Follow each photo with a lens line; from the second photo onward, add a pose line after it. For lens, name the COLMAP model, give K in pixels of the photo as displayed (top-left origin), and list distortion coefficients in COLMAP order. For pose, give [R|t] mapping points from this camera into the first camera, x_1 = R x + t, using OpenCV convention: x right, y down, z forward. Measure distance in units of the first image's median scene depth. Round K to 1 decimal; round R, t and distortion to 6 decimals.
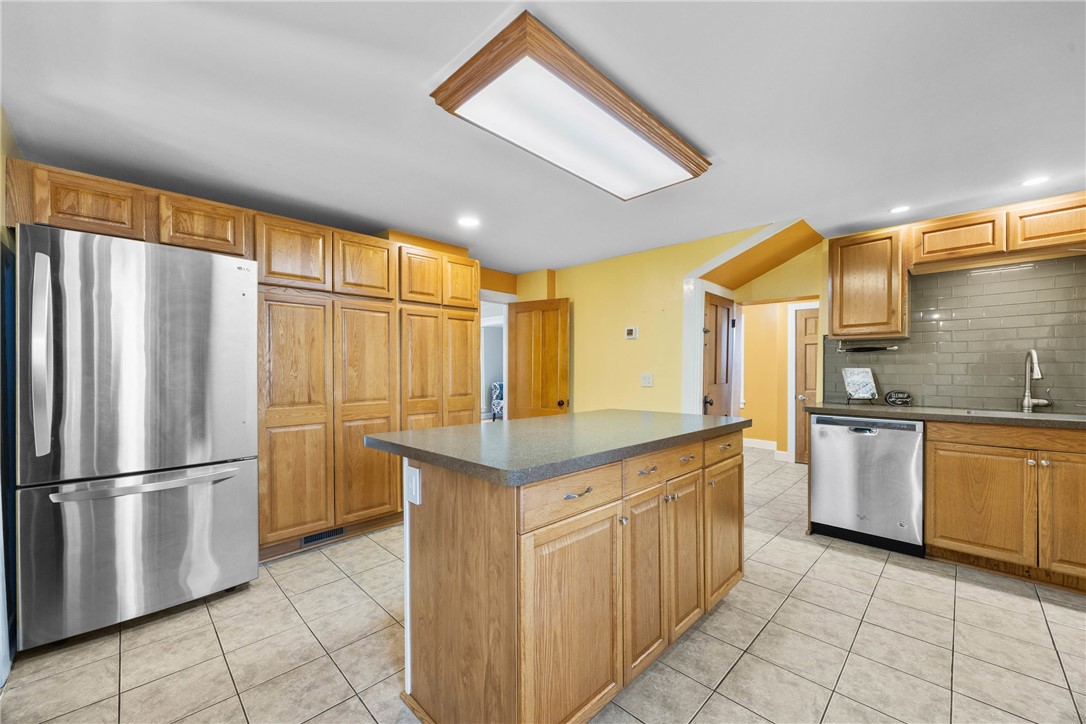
lens RADIAL K [[417.2, 0, 540.4], [0, 417.2, 368.1], [0, 0, 1]] dist [-0.003917, 0.000920]
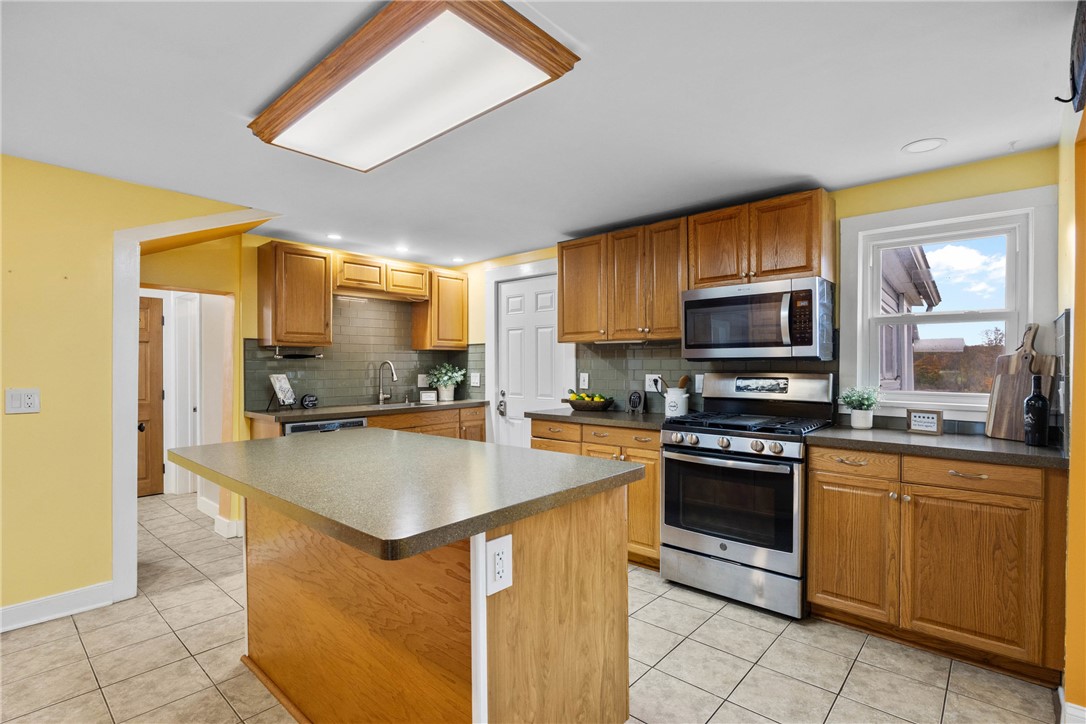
lens RADIAL K [[514.4, 0, 541.1], [0, 514.4, 366.8], [0, 0, 1]] dist [-0.004871, -0.000926]
pose [[-0.053799, 0.001622, 0.998550, -0.628020], [0.000597, 0.999999, -0.001592, -0.019565], [-0.998552, 0.000511, -0.053800, 0.542084]]
